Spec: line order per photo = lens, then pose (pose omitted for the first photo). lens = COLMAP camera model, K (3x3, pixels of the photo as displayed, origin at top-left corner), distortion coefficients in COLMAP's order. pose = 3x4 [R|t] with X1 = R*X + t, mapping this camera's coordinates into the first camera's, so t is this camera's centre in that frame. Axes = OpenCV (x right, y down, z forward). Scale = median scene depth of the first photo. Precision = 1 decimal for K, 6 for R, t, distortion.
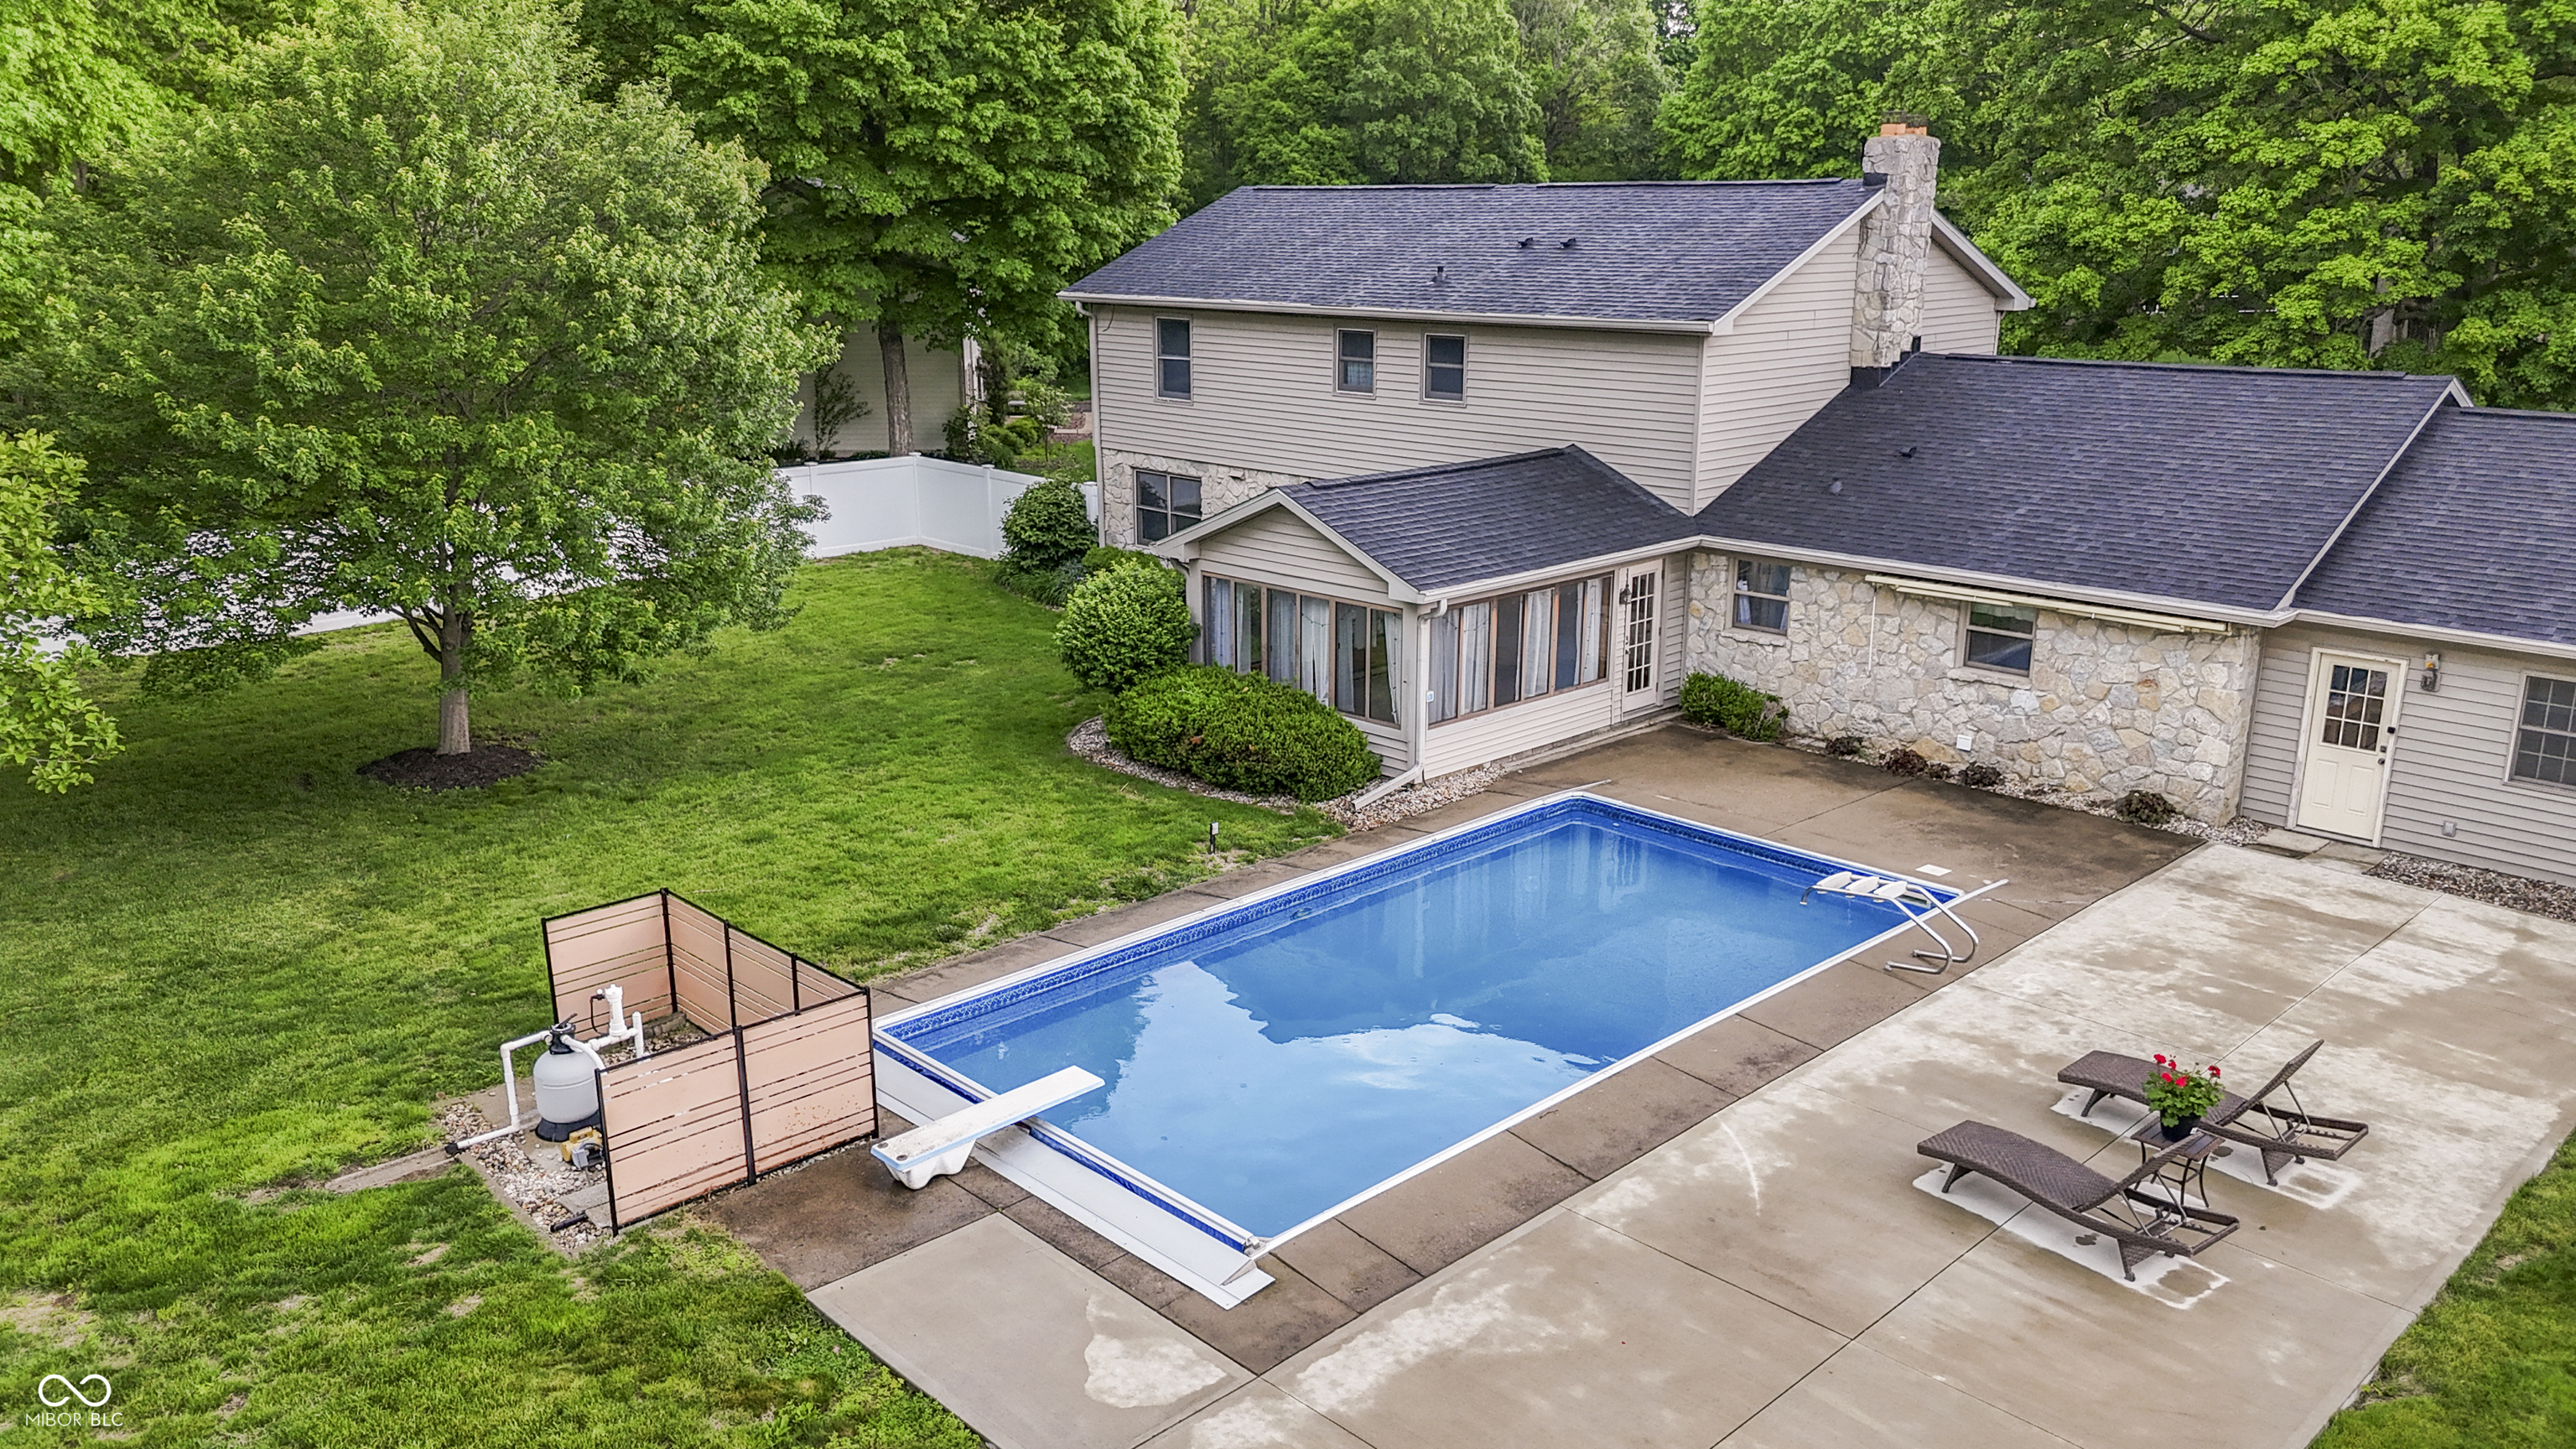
lens RADIAL K [[1894.2, 0, 1304.4], [0, 1894.2, 717.1], [0, 0, 1]] dist [0.079420, -0.081775]
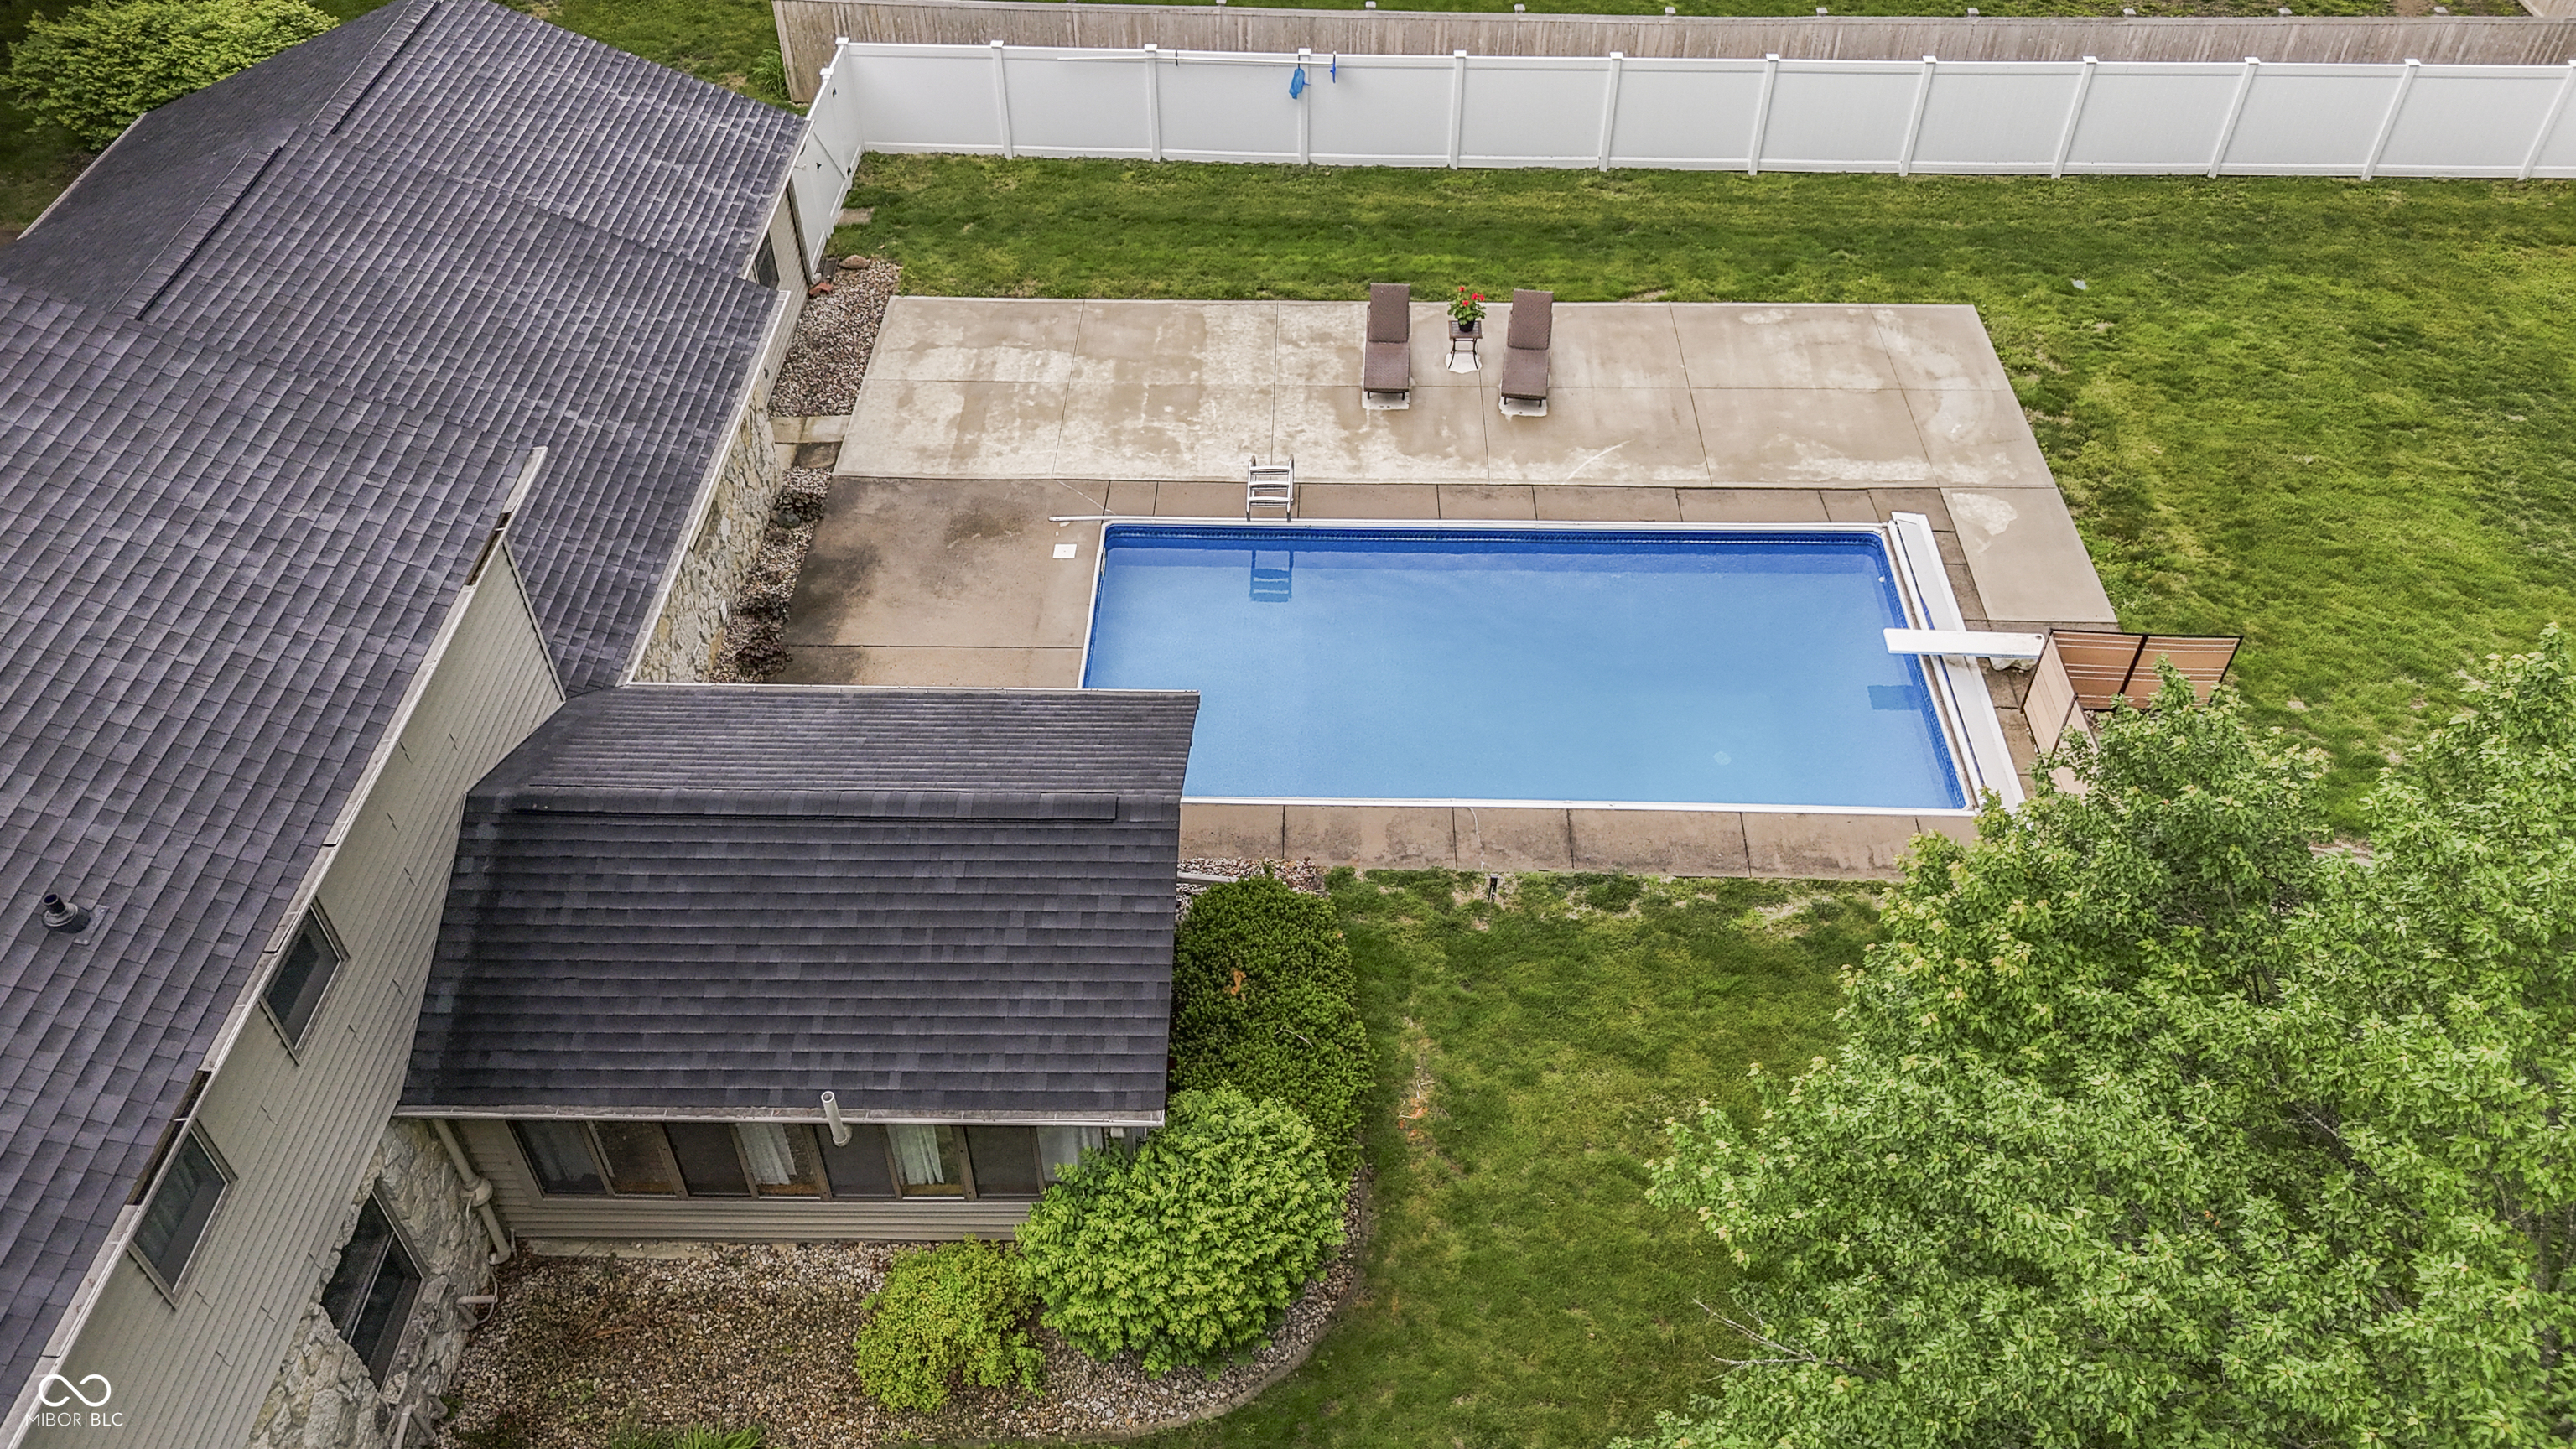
lens RADIAL K [[1894.2, 0, 1274.6], [0, 1894.2, 751.3], [0, 0, 1]] dist [0.079420, -0.081775]
pose [[-0.695820, -0.498958, 0.516599, -0.392854], [0.188133, 0.567542, 0.801562, -0.696312], [-0.693138, 0.654933, -0.301036, 1.211784]]
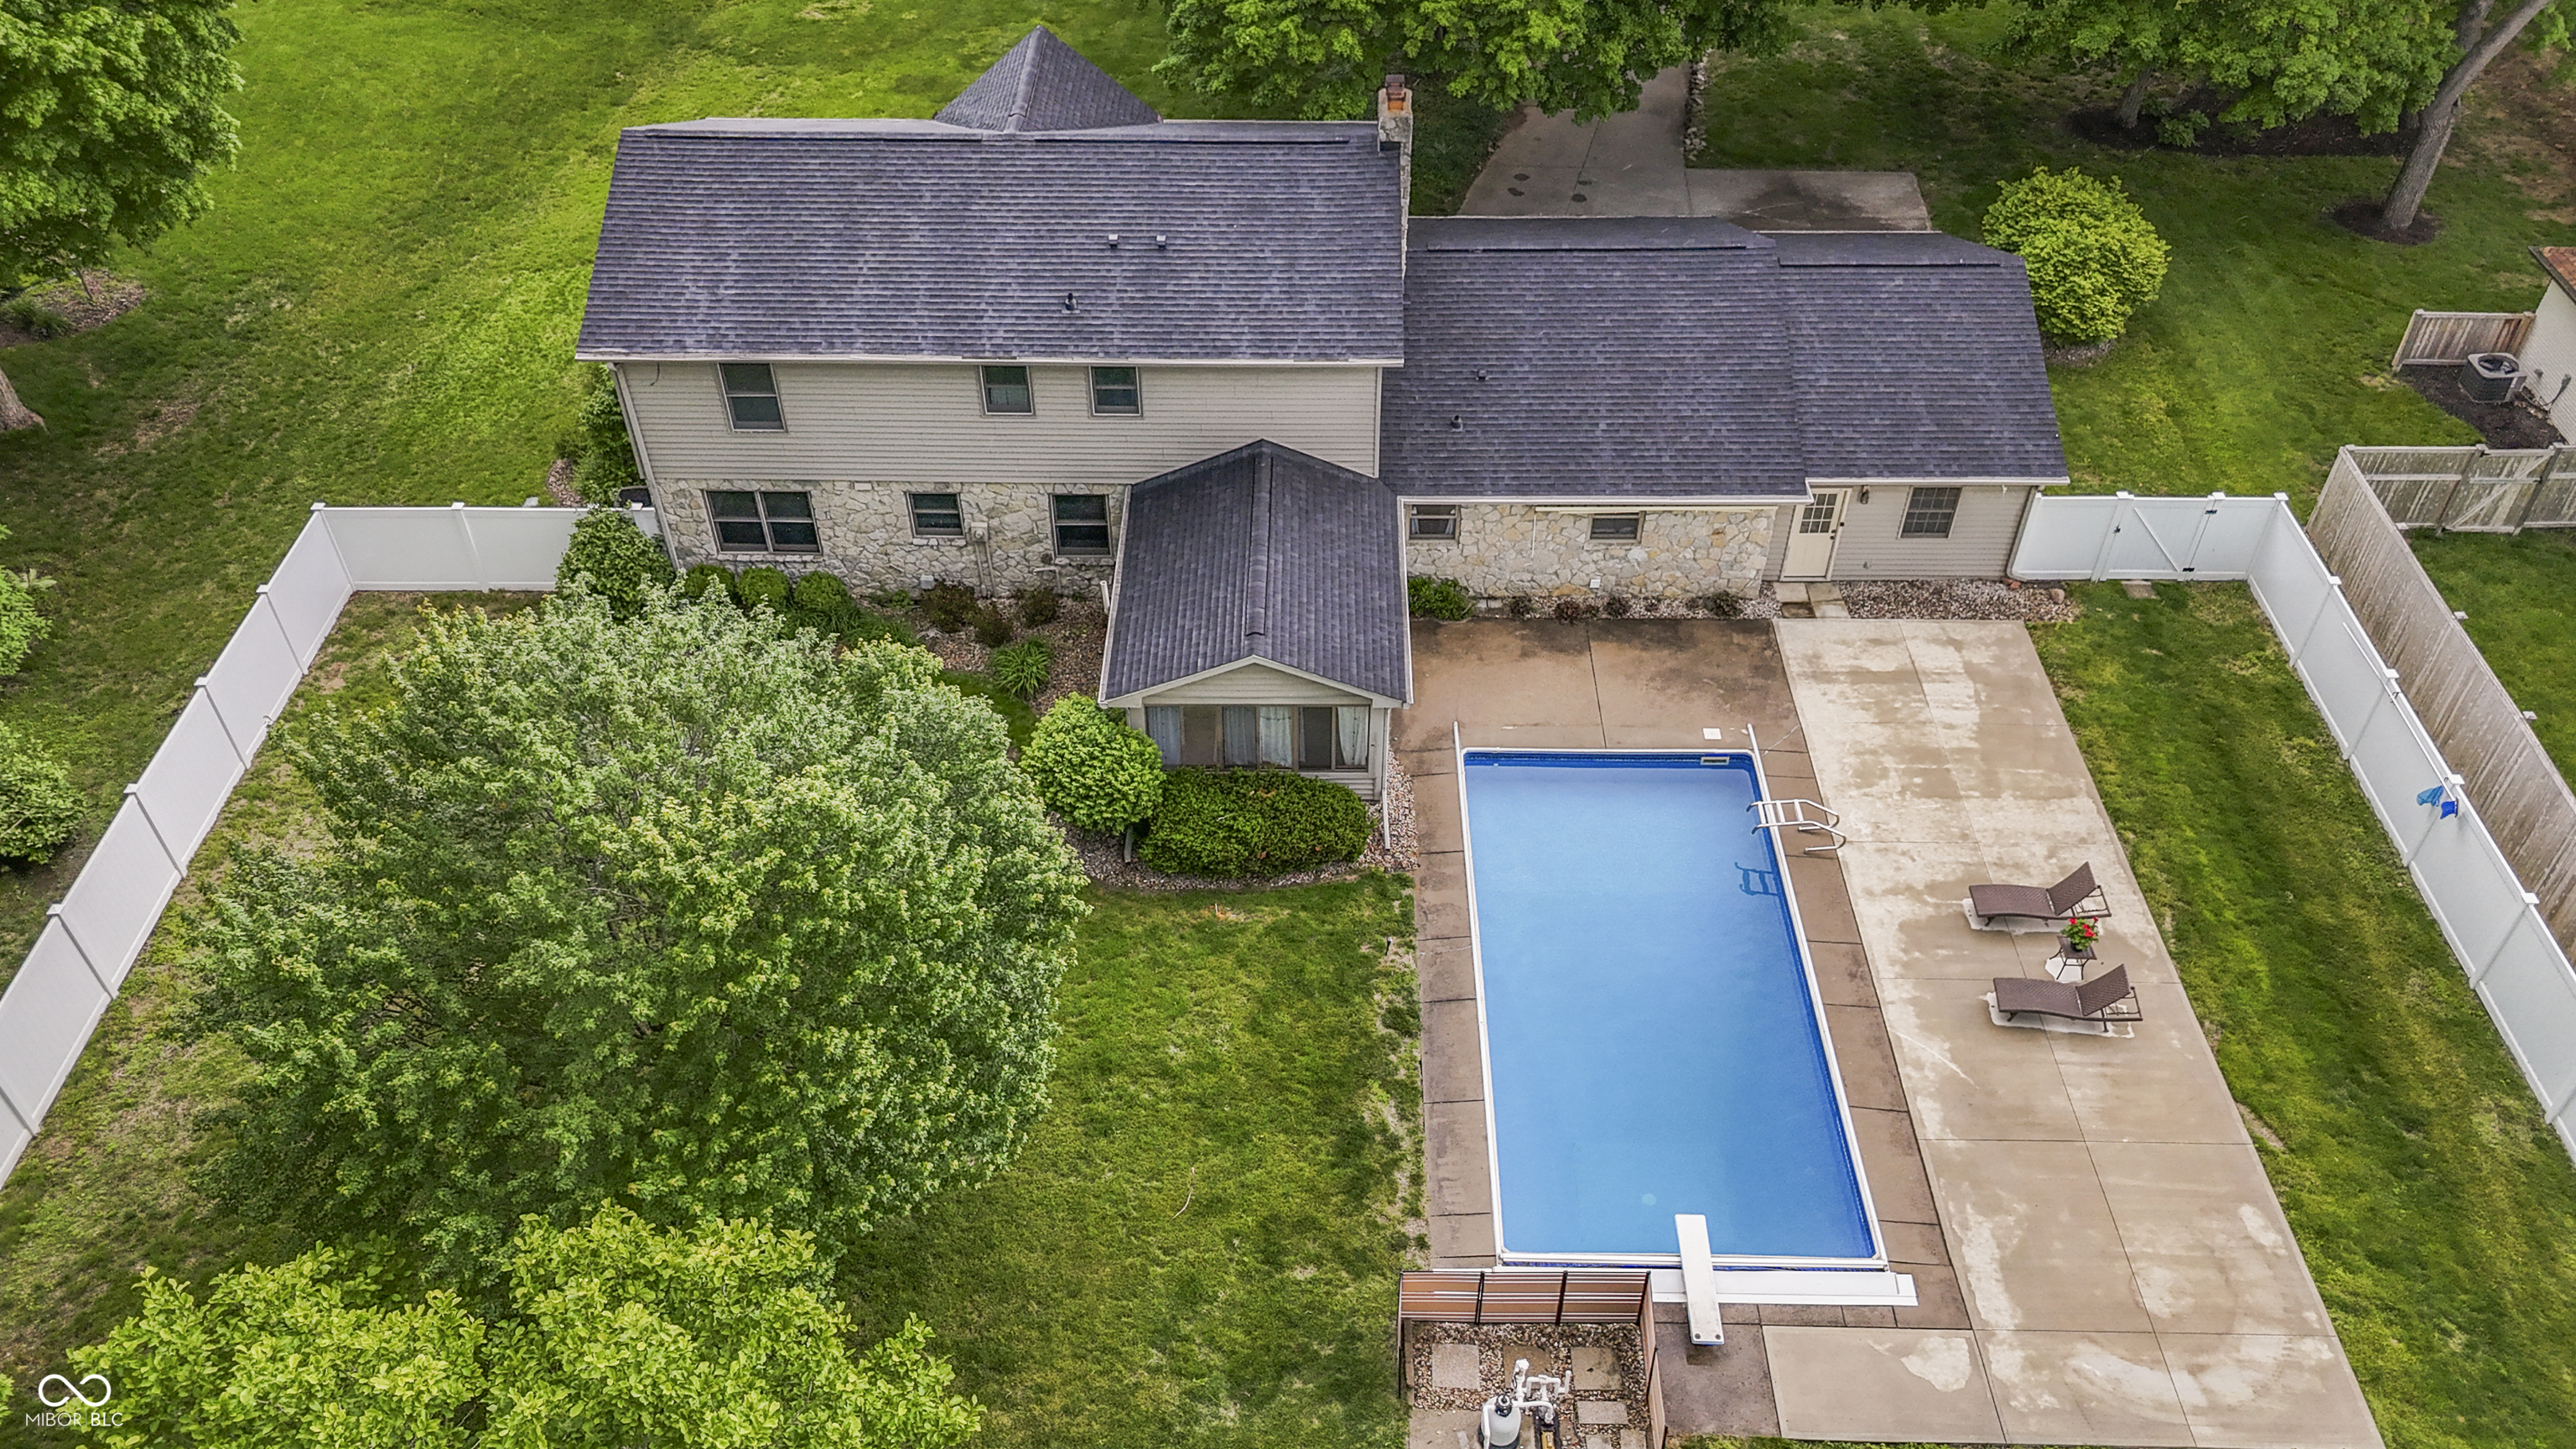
lens RADIAL K [[1894.2, 0, 1287.9], [0, 1894.2, 725.4], [0, 0, 1]] dist [0.079420, -0.081775]
pose [[0.710905, -0.474916, 0.518719, -0.692917], [0.188077, 0.839079, 0.510464, -0.742718], [-0.677674, -0.265332, 0.685826, 0.118221]]
